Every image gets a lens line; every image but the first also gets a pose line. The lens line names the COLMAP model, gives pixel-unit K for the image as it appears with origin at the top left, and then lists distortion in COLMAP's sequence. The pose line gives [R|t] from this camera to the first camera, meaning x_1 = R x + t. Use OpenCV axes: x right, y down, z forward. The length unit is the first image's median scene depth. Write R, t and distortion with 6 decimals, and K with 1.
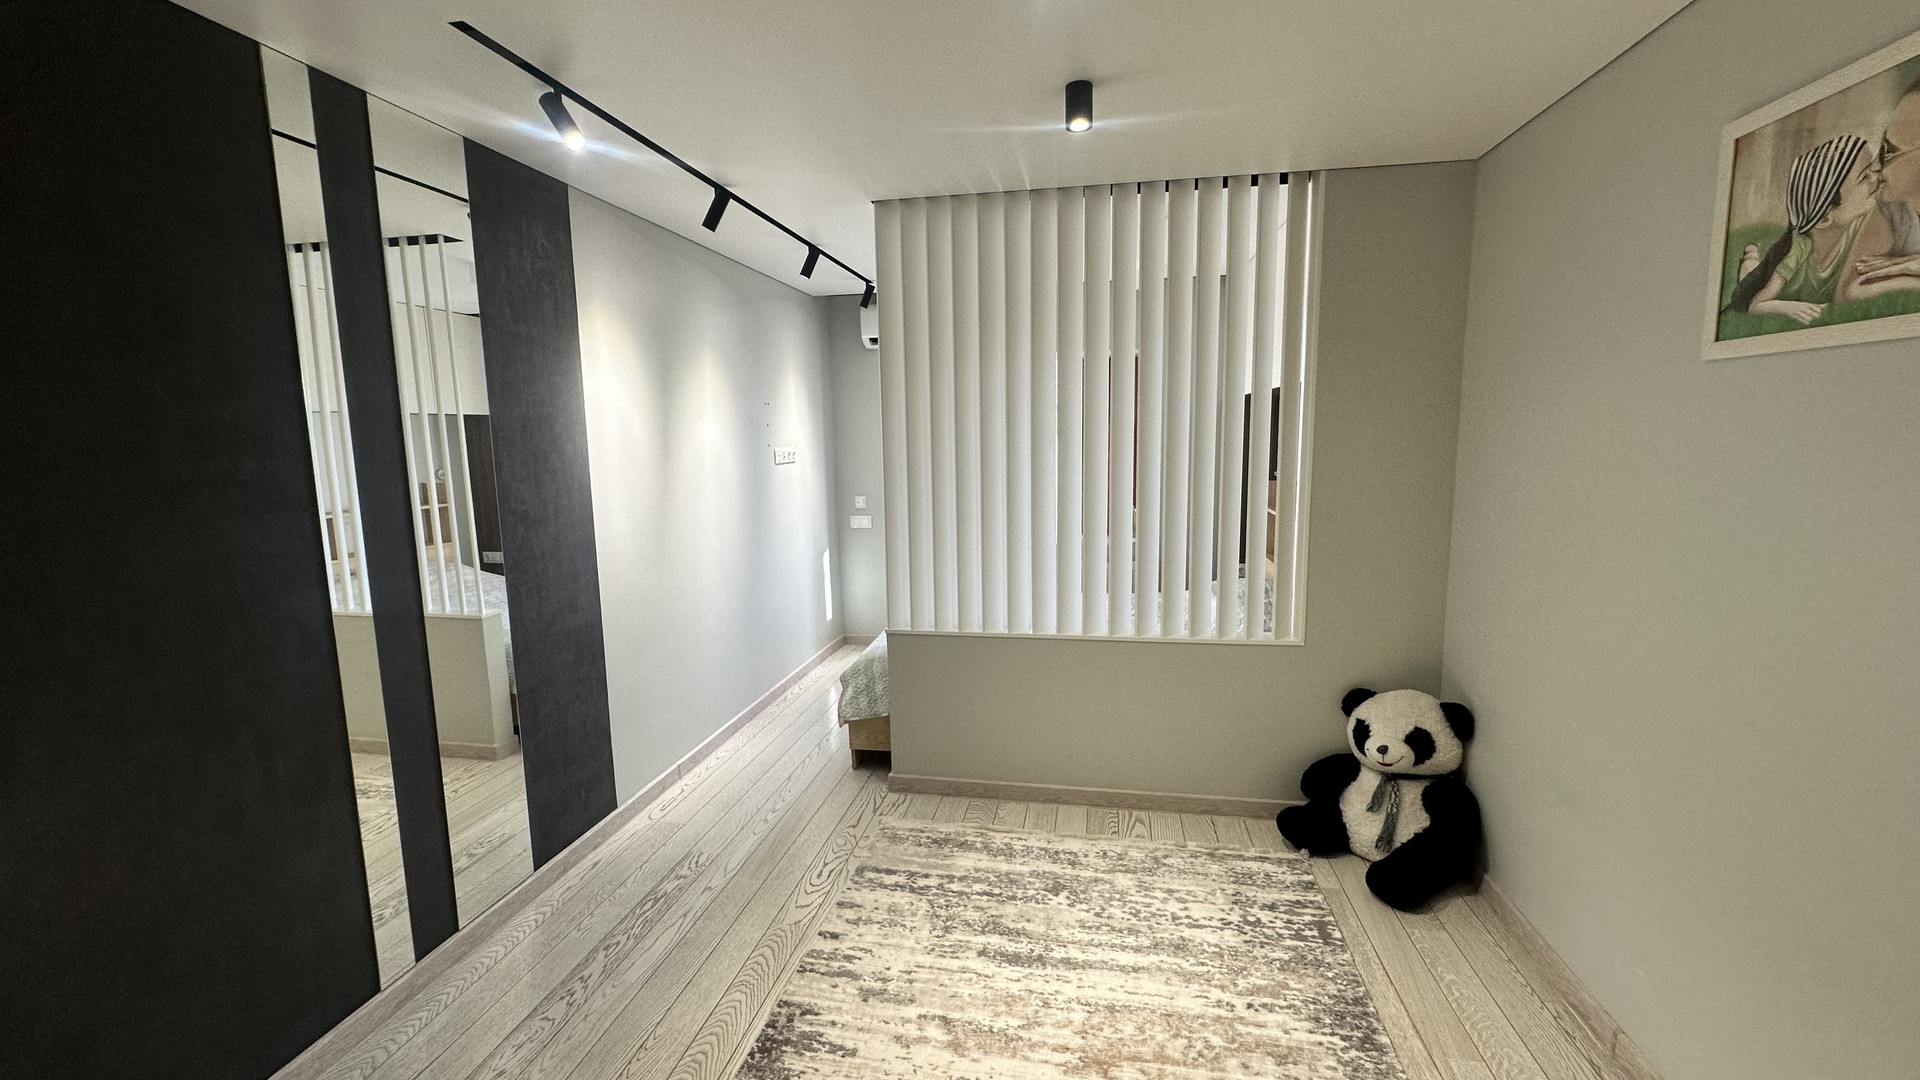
lens RADIAL K [[764.9, 0, 957.0], [0, 764.9, 538.3], [0, 0, 1]] dist [-0.002980, 0.000120]
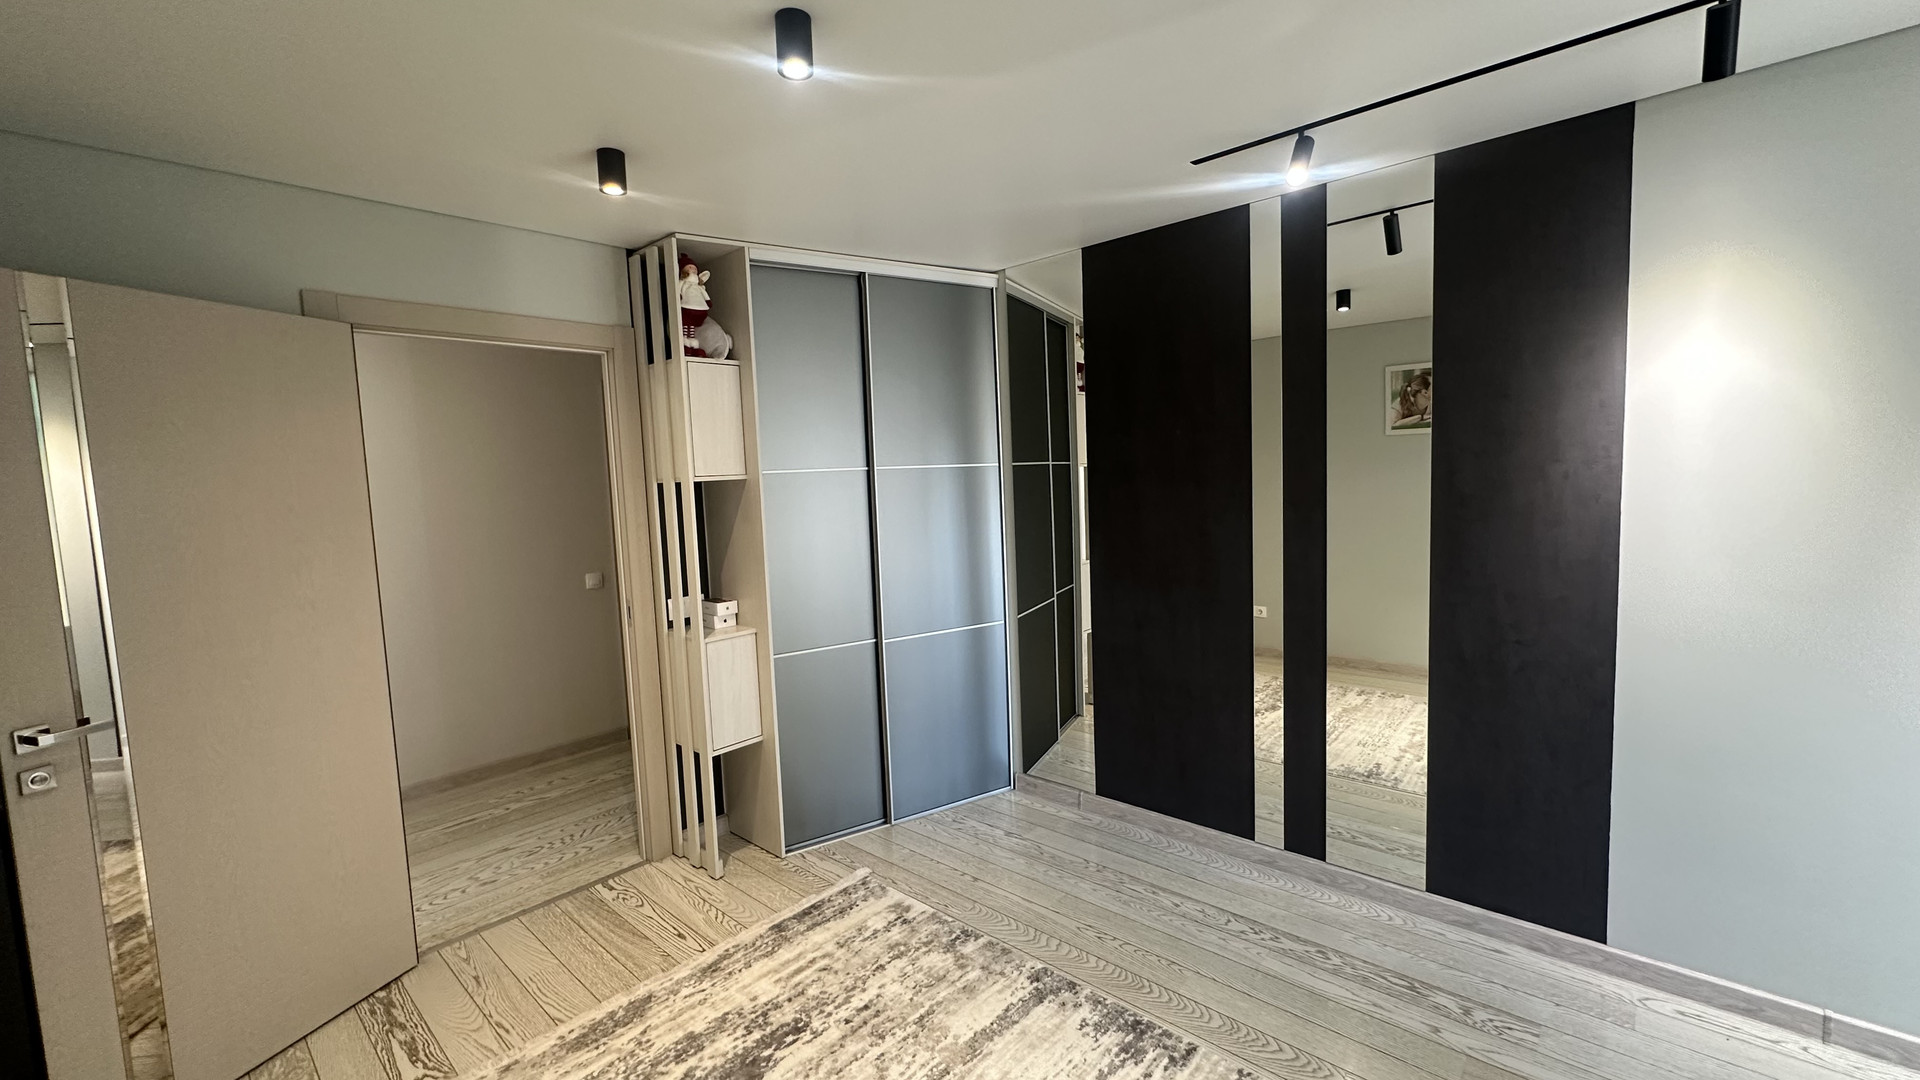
lens RADIAL K [[764.9, 0, 957.0], [0, 764.9, 538.3], [0, 0, 1]] dist [-0.002980, 0.000120]
pose [[-0.518520, 0.111457, -0.847770, 0.643436], [-0.069816, 0.982639, 0.171890, -0.158897], [0.852211, 0.148317, -0.501736, 1.099744]]
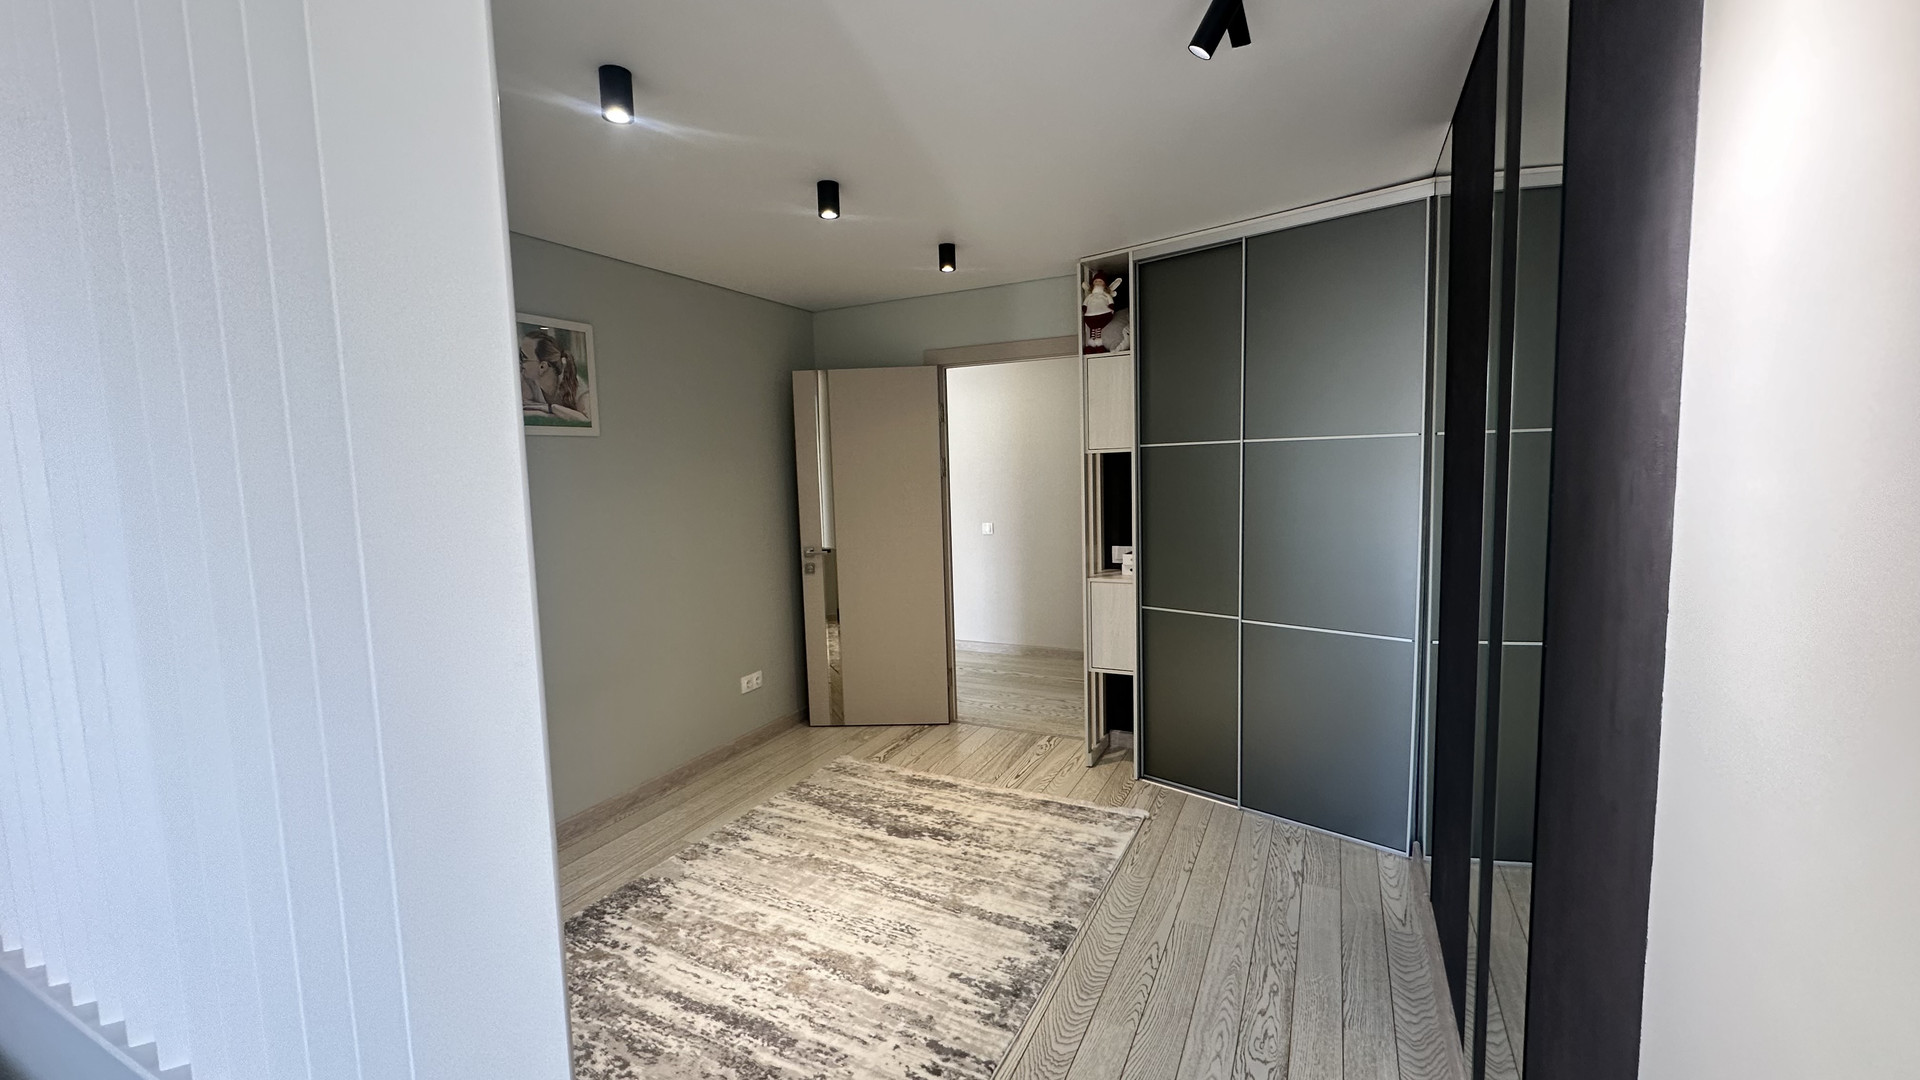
lens RADIAL K [[775.4, 0, 973.5], [0, 775.4, 534.7], [0, 0, 1]] dist [-0.028954, -0.000023]
pose [[-0.964242, 0.019605, 0.264295, -0.437301], [0.080048, 0.972227, 0.219925, -0.215089], [-0.252644, 0.233217, -0.939032, 1.725950]]
